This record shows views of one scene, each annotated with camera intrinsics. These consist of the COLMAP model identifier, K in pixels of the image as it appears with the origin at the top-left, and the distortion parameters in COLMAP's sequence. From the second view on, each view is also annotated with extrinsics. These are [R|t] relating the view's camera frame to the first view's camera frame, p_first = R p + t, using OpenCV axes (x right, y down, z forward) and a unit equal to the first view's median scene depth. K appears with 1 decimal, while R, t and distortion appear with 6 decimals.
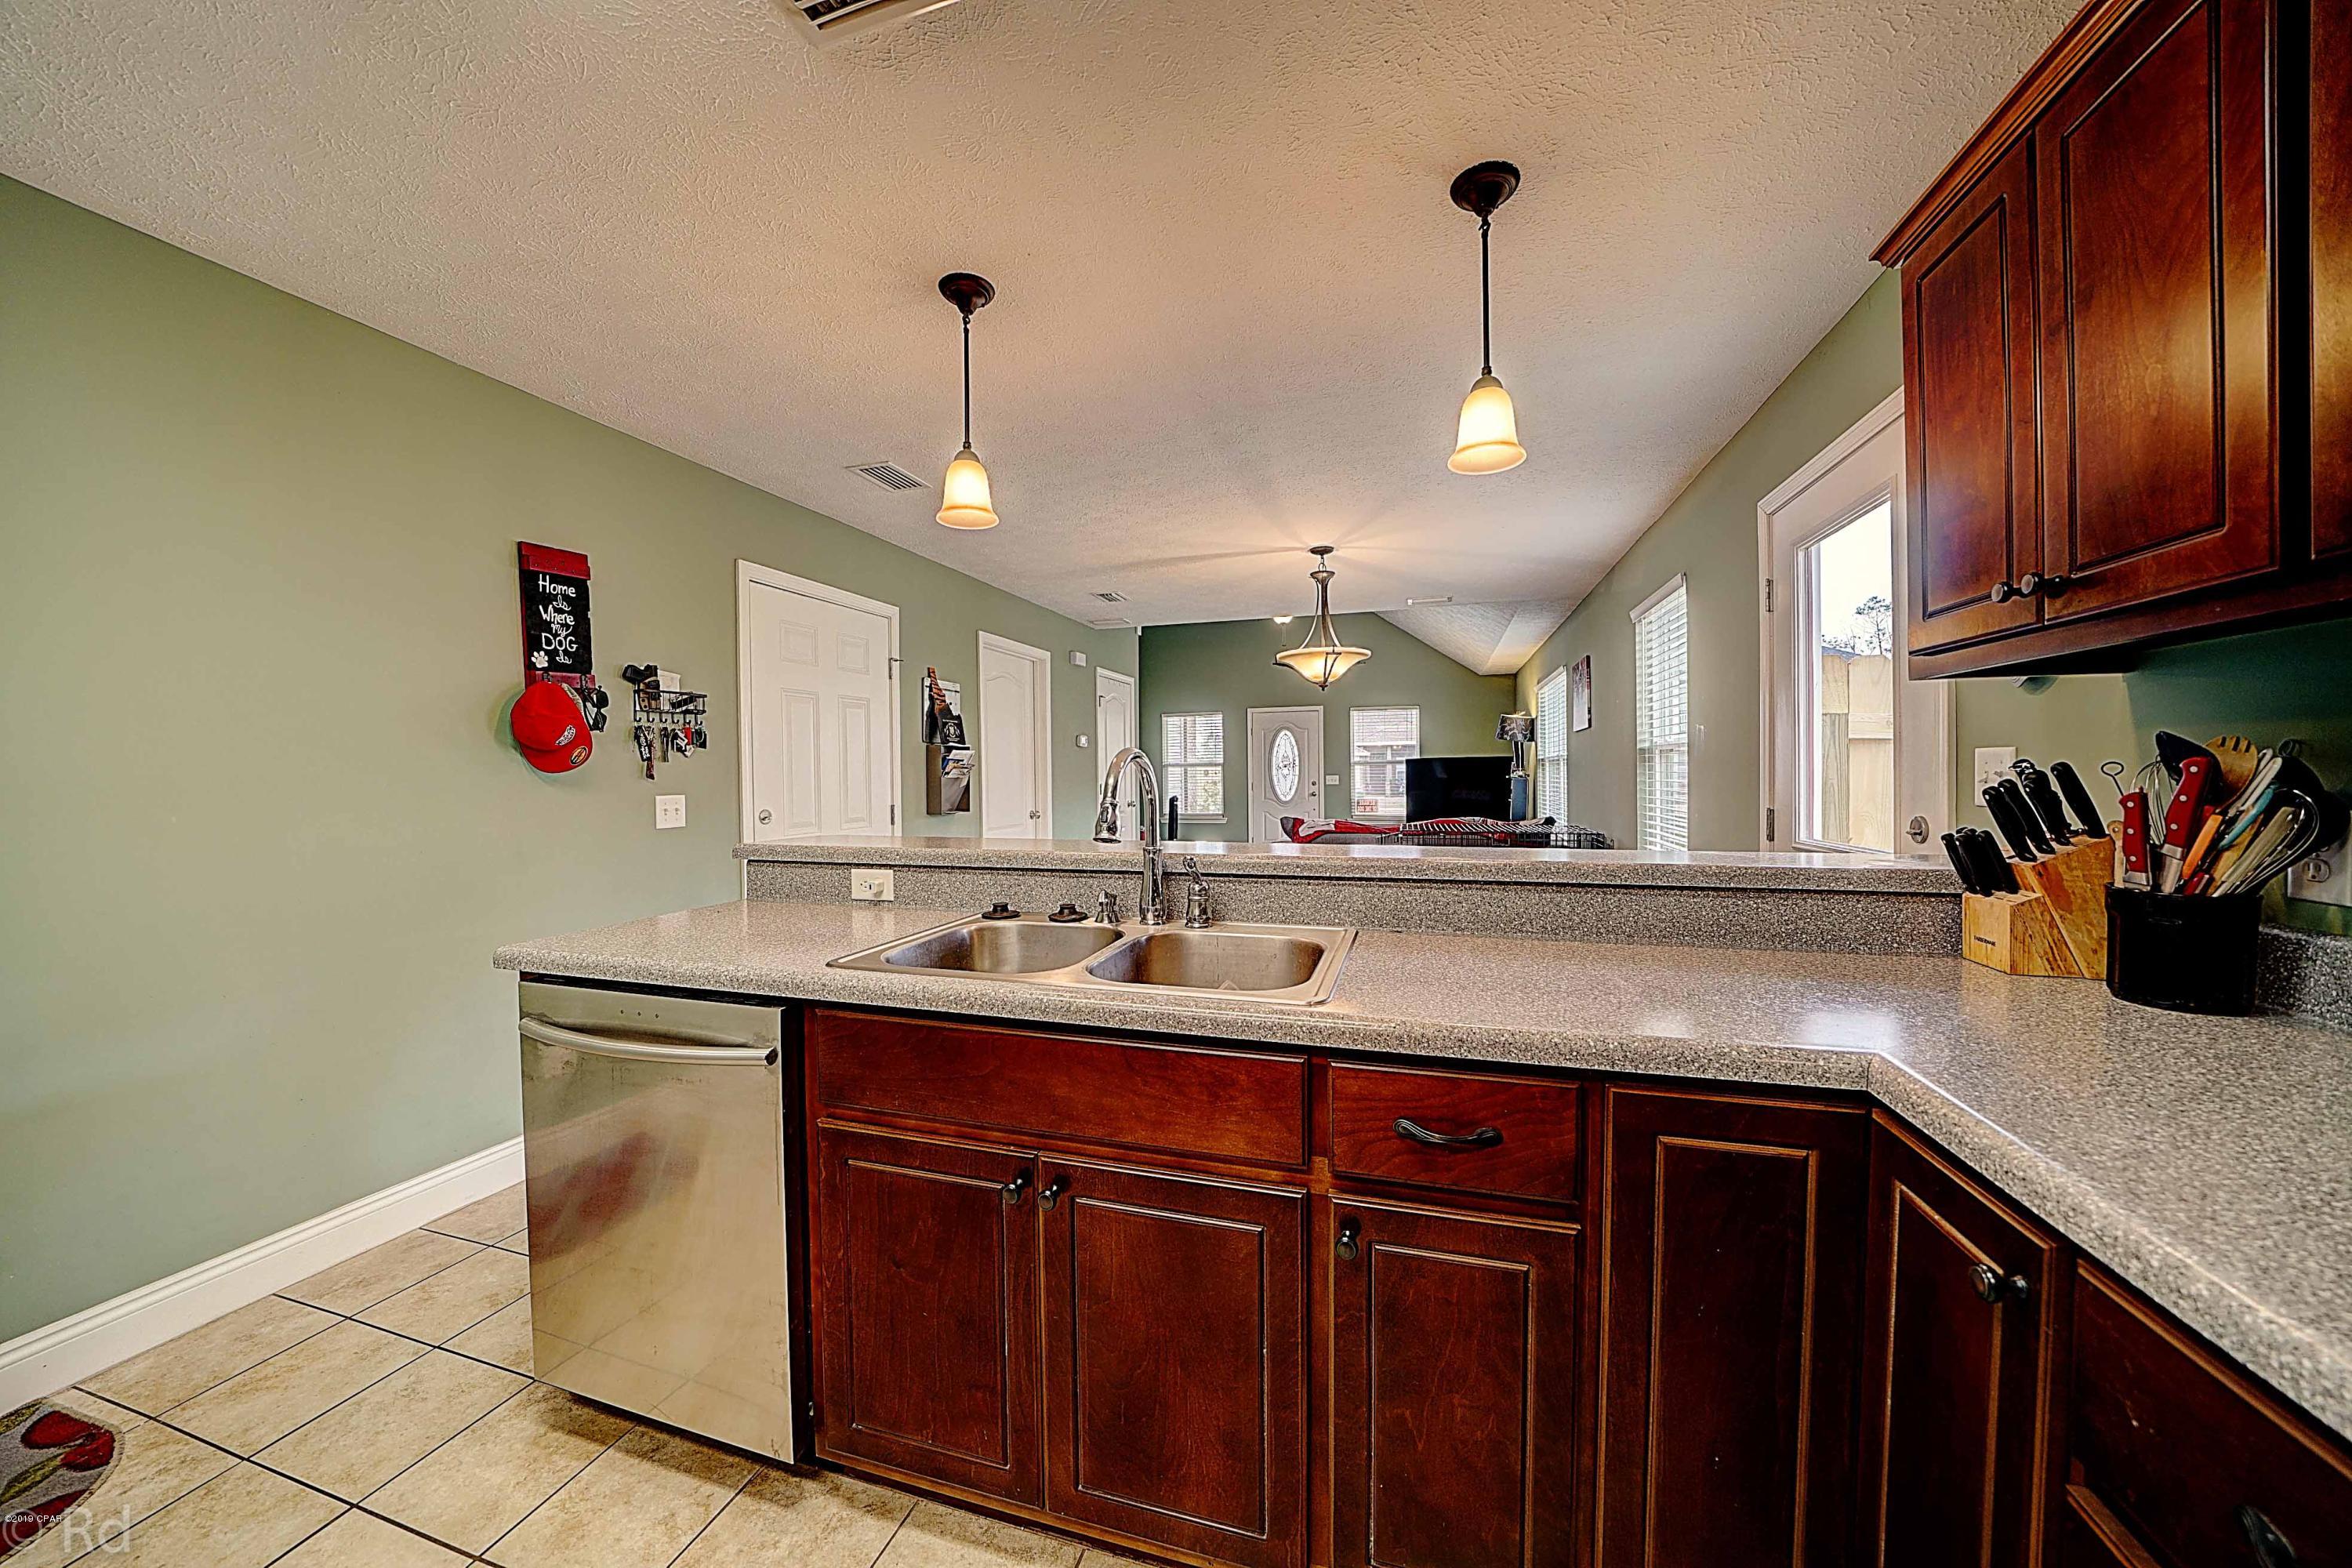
lens RADIAL K [[805.8, 0, 1176.0], [0, 805.8, 784.0], [0, 0, 1]] dist [-0.022393, 0.001993]
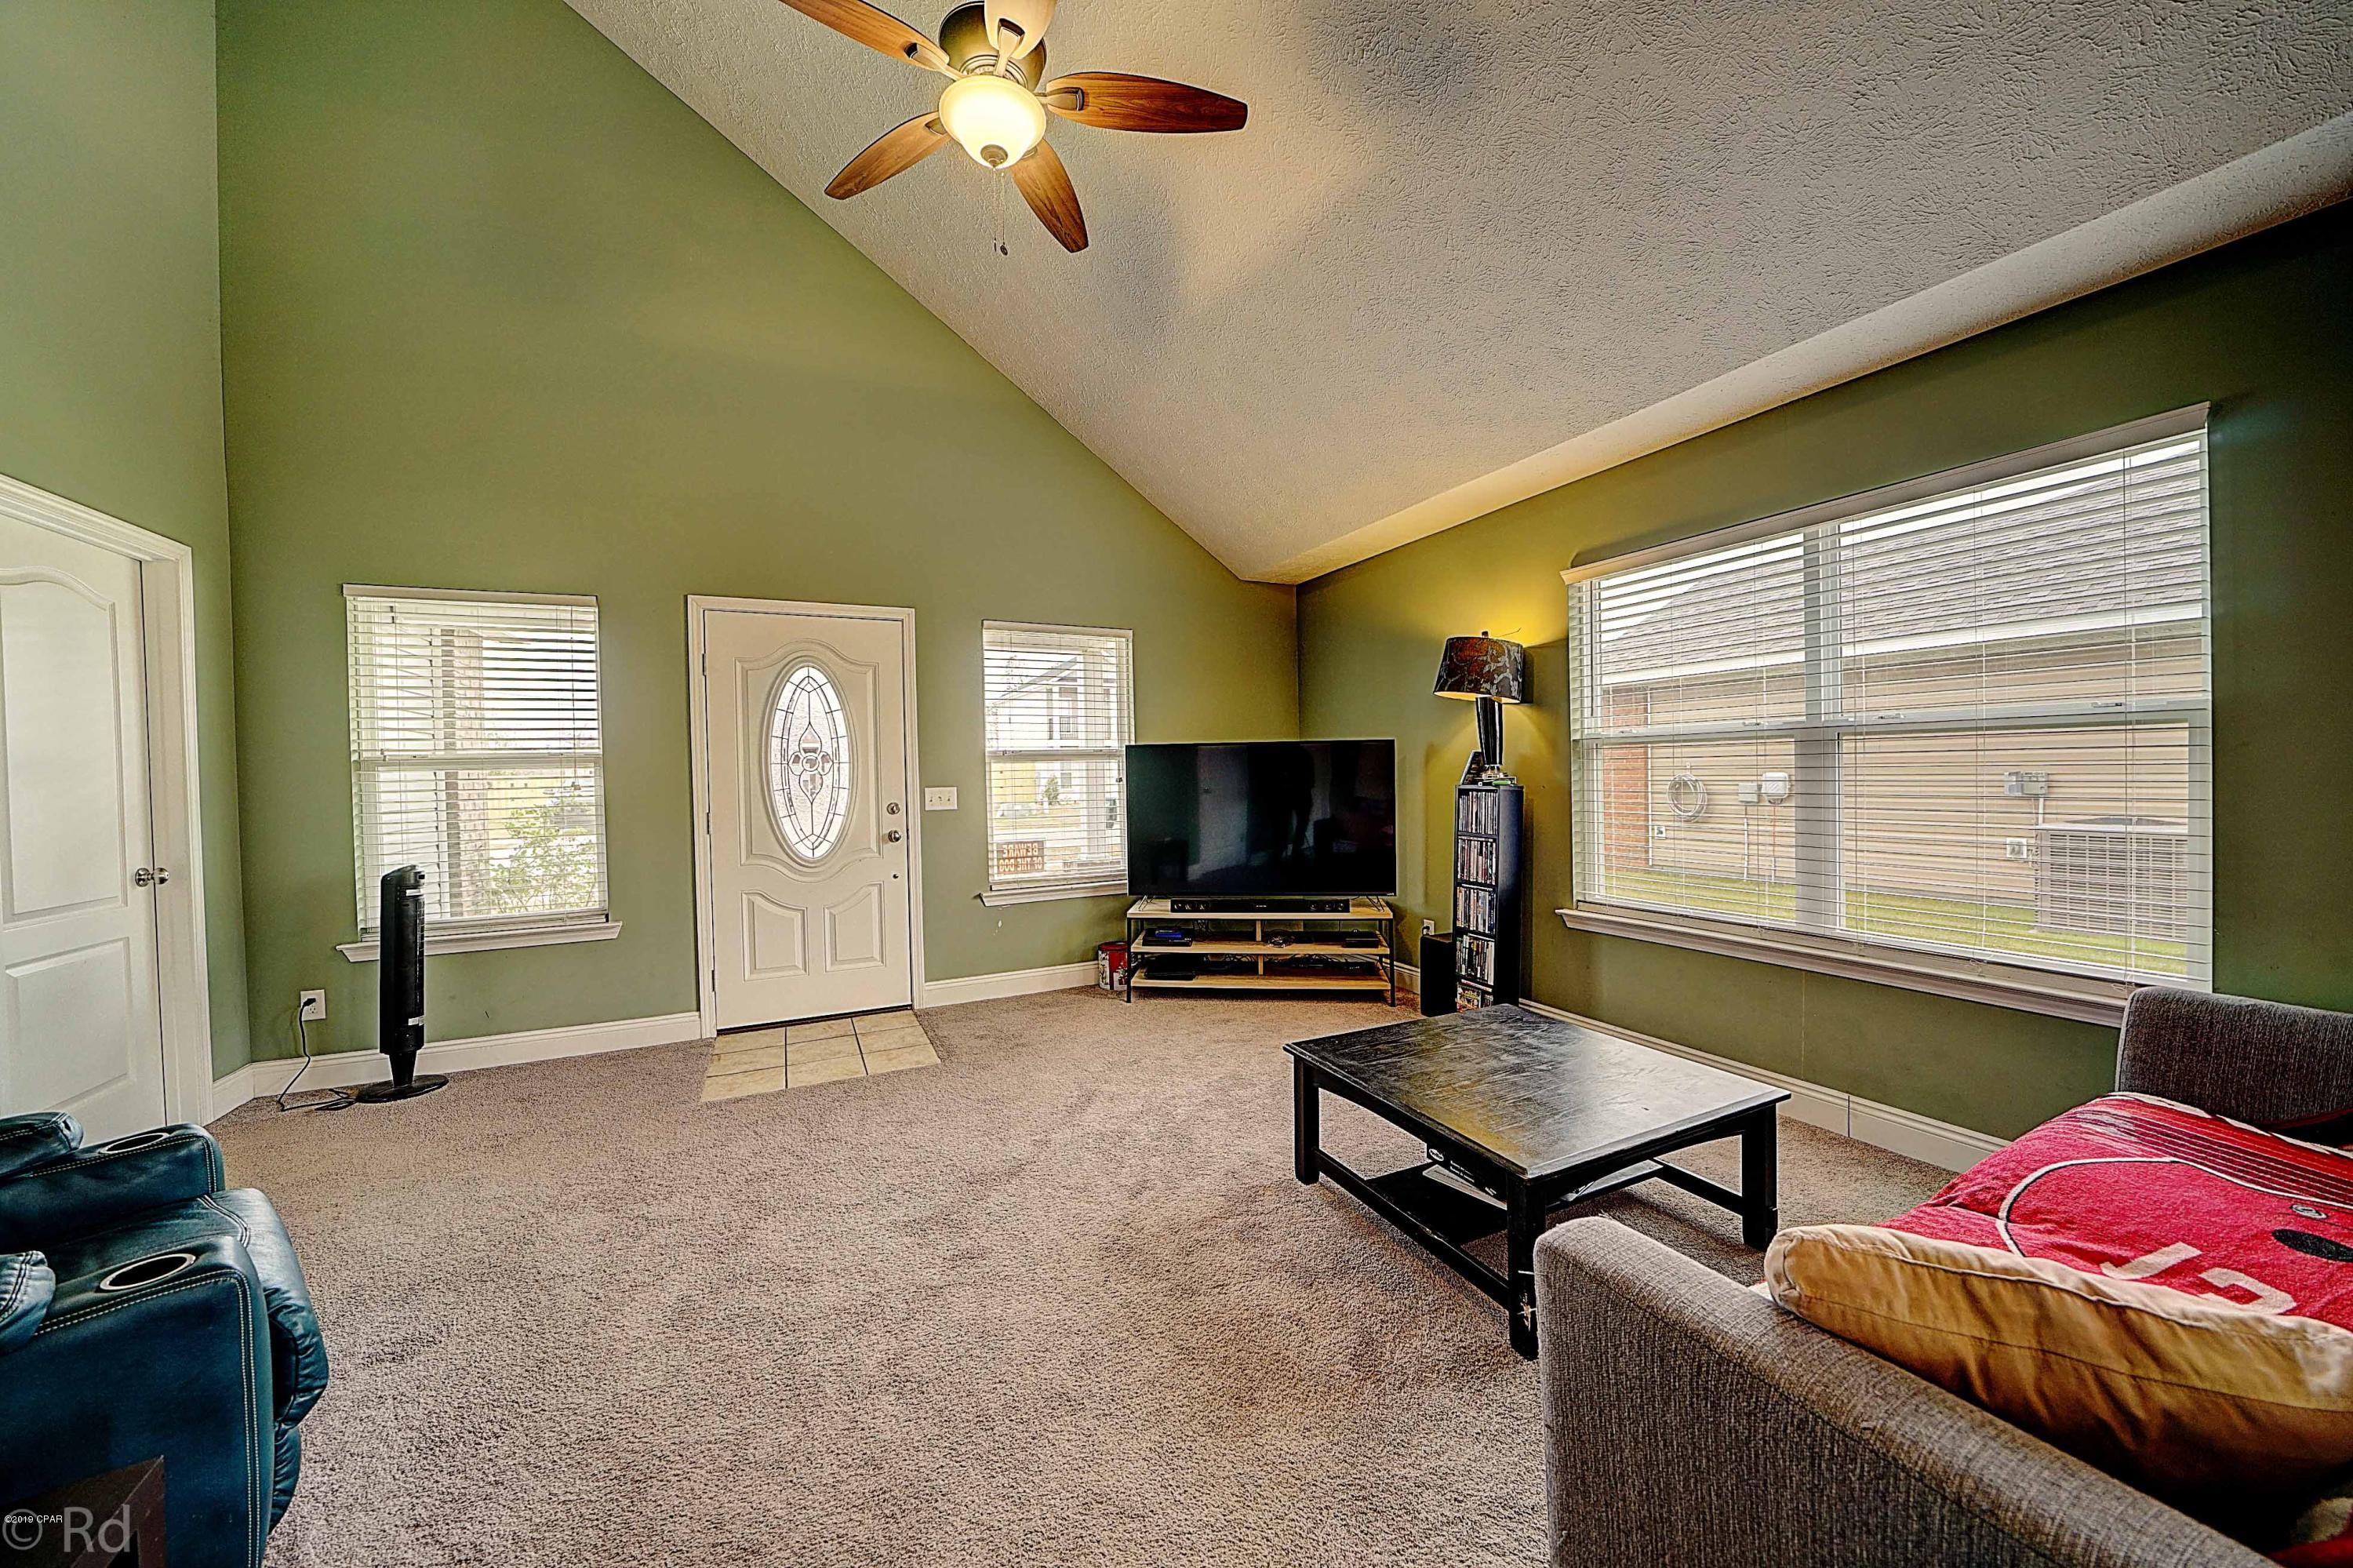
lens RADIAL K [[806.2, 0, 1176.5], [0, 806.2, 784.0], [0, 0, 1]] dist [-0.022393, 0.001993]
pose [[0.726306, -0.011328, 0.687278, 0.004582], [0.016318, 0.999867, -0.000764, -0.009782], [-0.687178, 0.011770, 0.726394, 0.613295]]
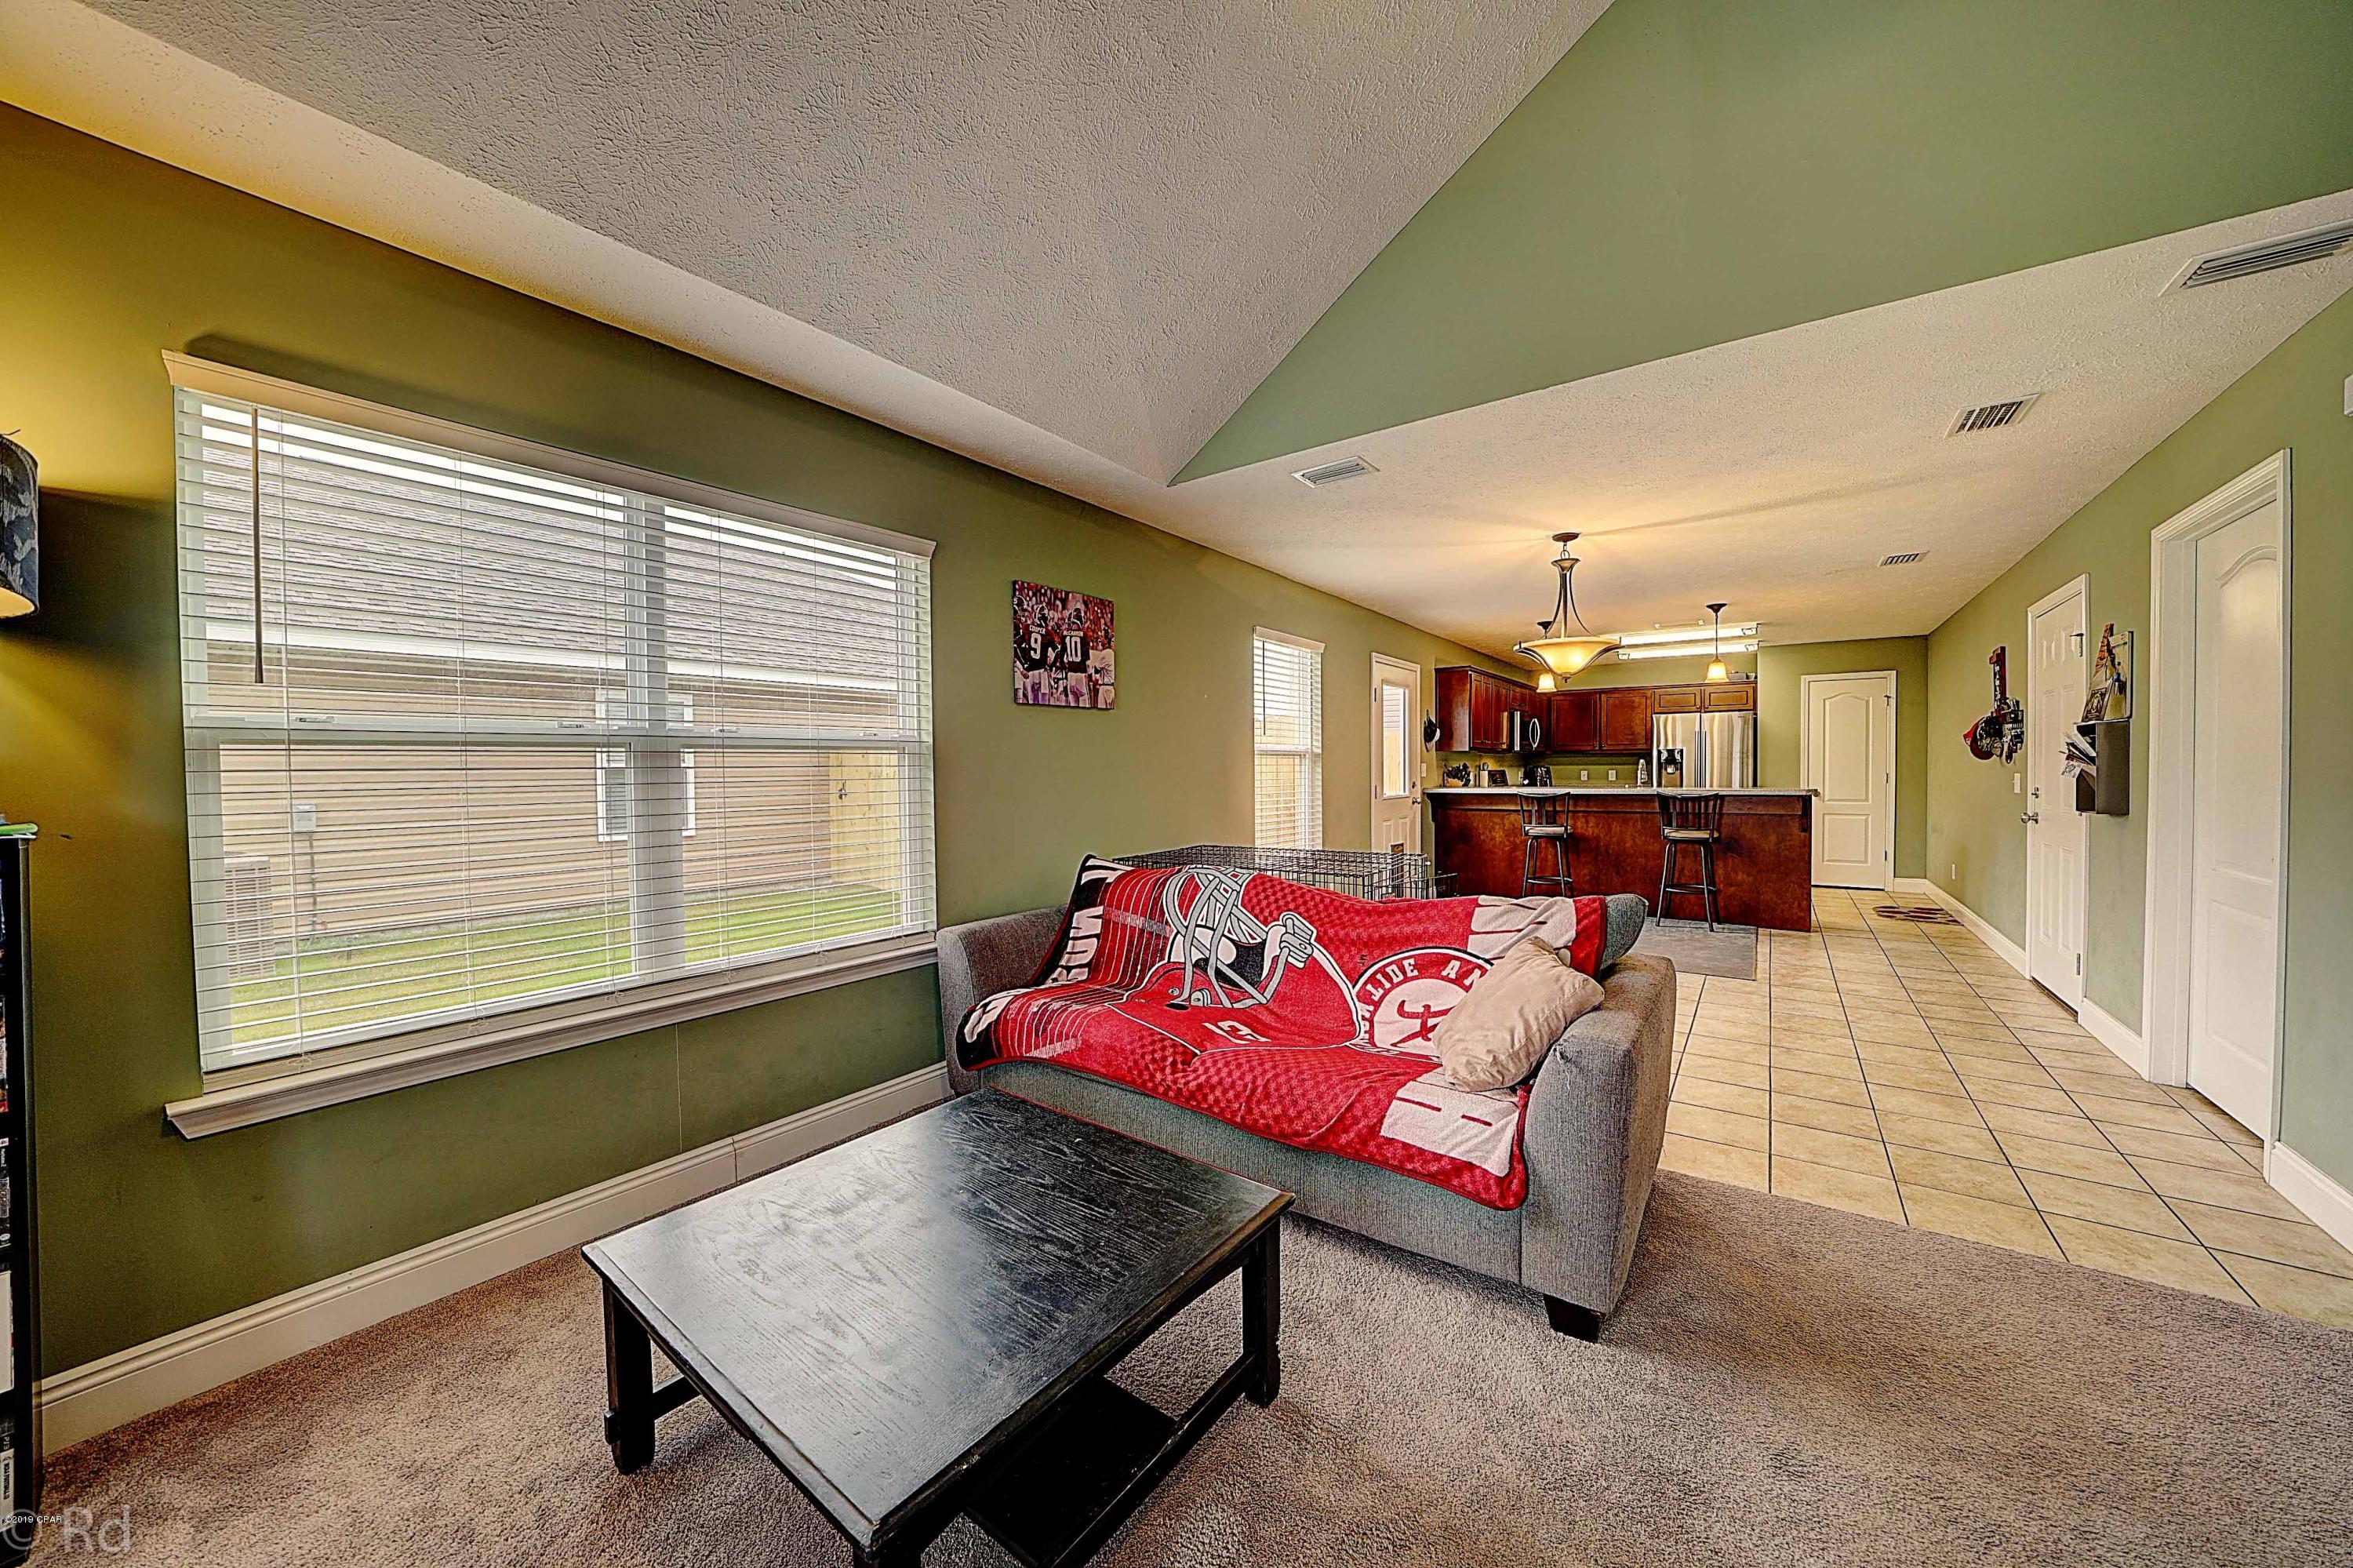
lens RADIAL K [[813.1, 0, 1176.5], [0, 813.1, 784.0], [0, 0, 1]] dist [-0.018204, 0.000181]
pose [[-0.944920, 0.016147, 0.326902, 0.122676], [0.025813, 0.999348, 0.025252, -0.013830], [-0.326281, 0.032300, -0.944721, 0.817247]]
